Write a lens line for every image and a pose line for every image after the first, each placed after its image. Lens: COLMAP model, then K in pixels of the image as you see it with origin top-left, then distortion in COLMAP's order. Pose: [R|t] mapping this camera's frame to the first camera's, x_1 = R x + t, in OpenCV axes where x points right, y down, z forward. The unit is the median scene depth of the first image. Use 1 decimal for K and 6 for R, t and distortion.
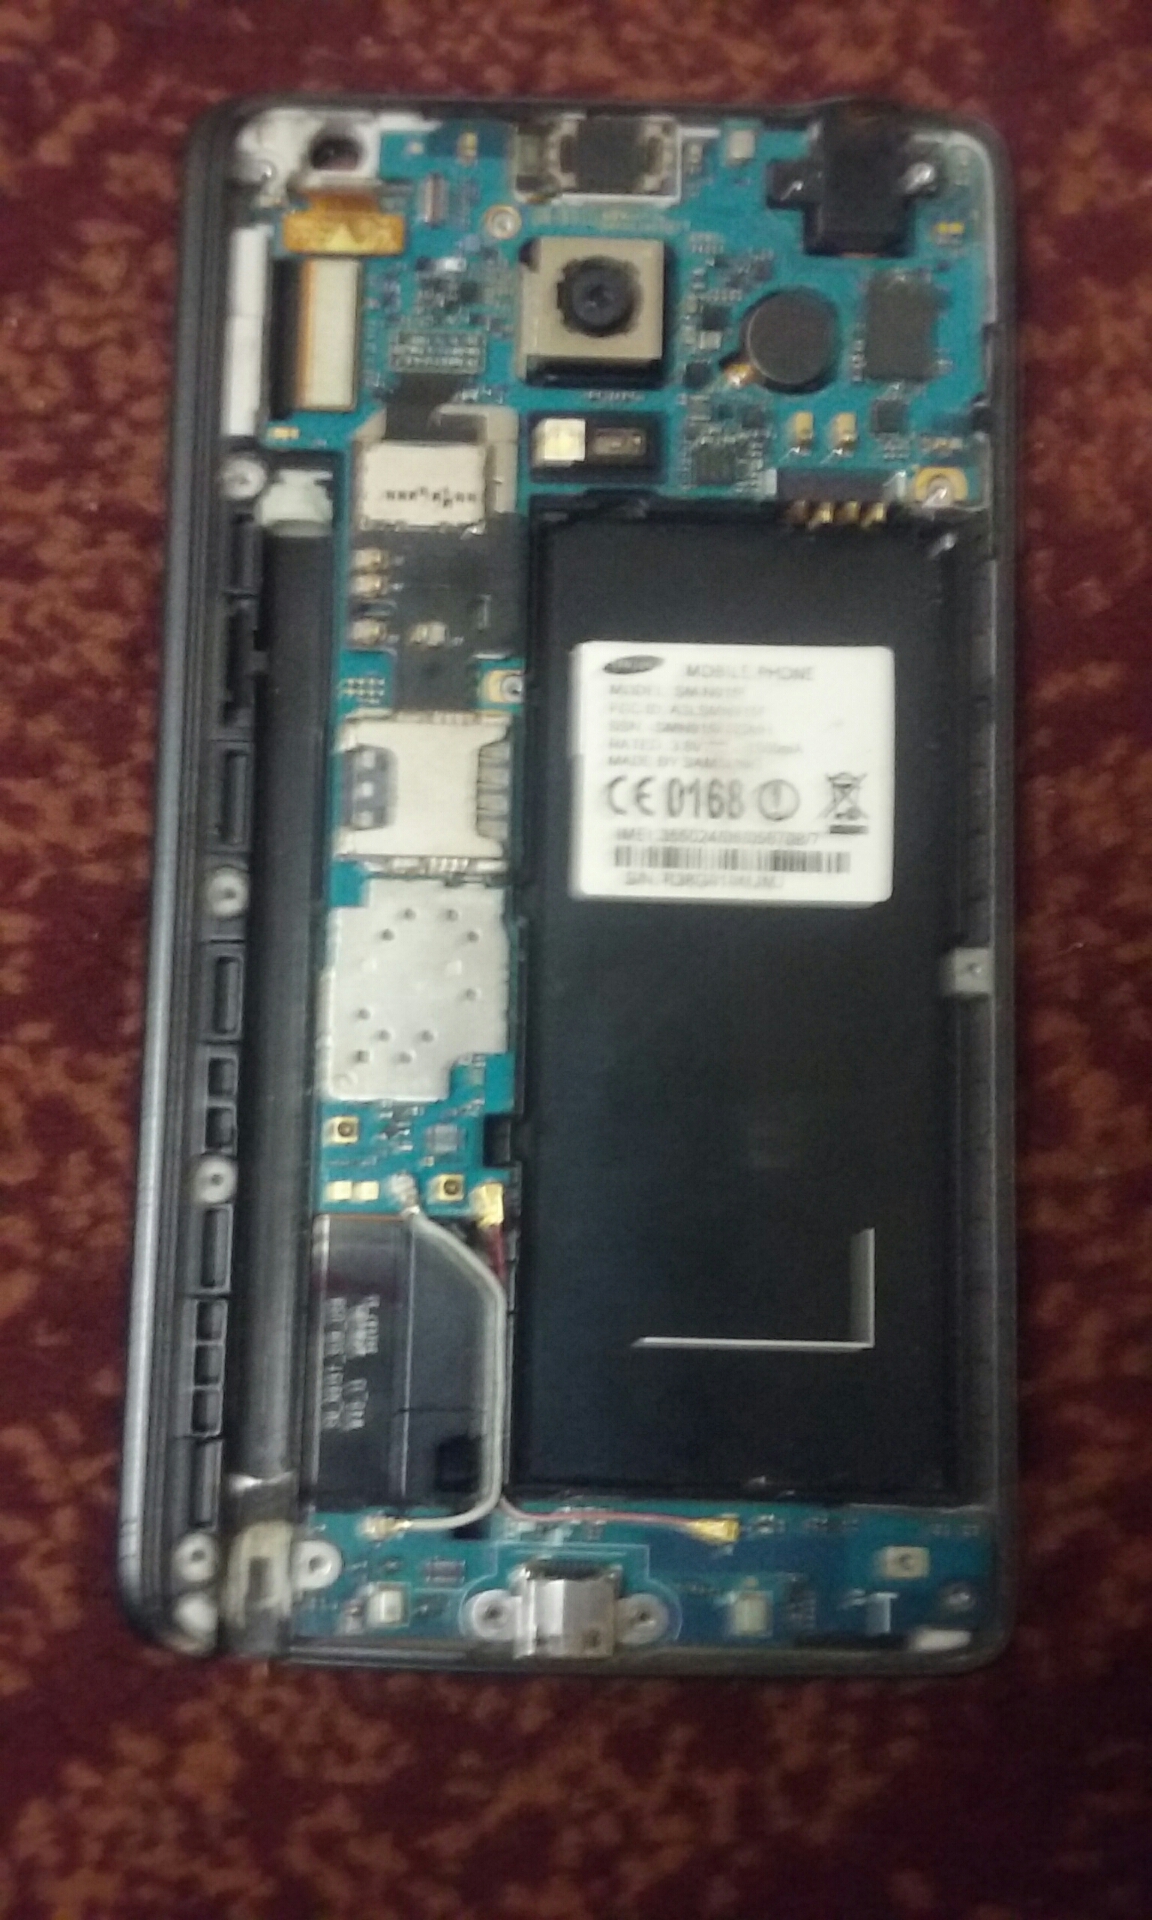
lens RADIAL K [[1721.0, 0, 592.2], [0, 1721.0, 1010.0], [0, 0, 1]] dist [0.027528, -0.075913]
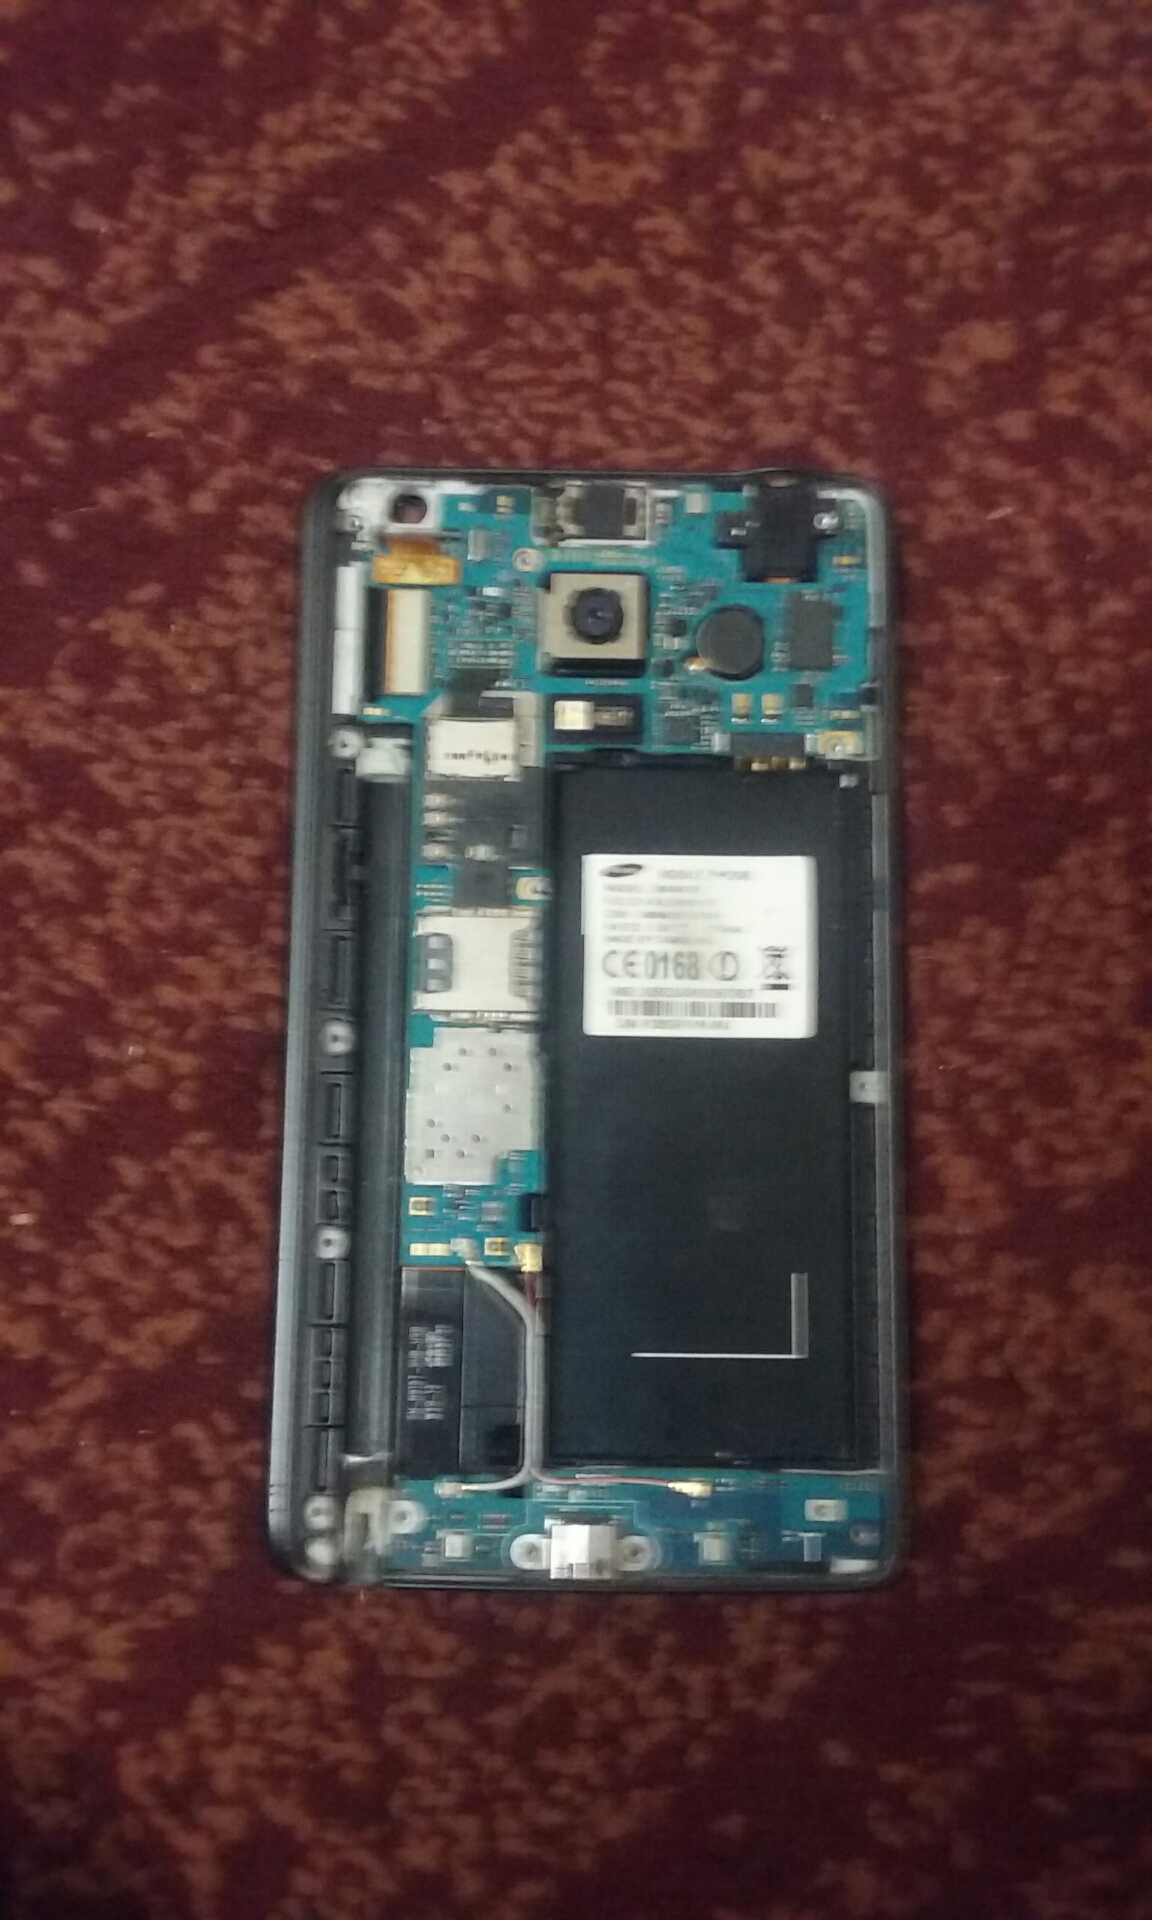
lens RADIAL K [[1721.0, 0, 611.6], [0, 1721.0, 1031.6], [0, 0, 1]] dist [0.027528, -0.075913]
pose [[0.999915, -0.011292, 0.006459, 0.002436], [0.011570, 0.998927, -0.044850, -0.006853], [-0.005946, 0.044921, 0.998973, -0.399608]]
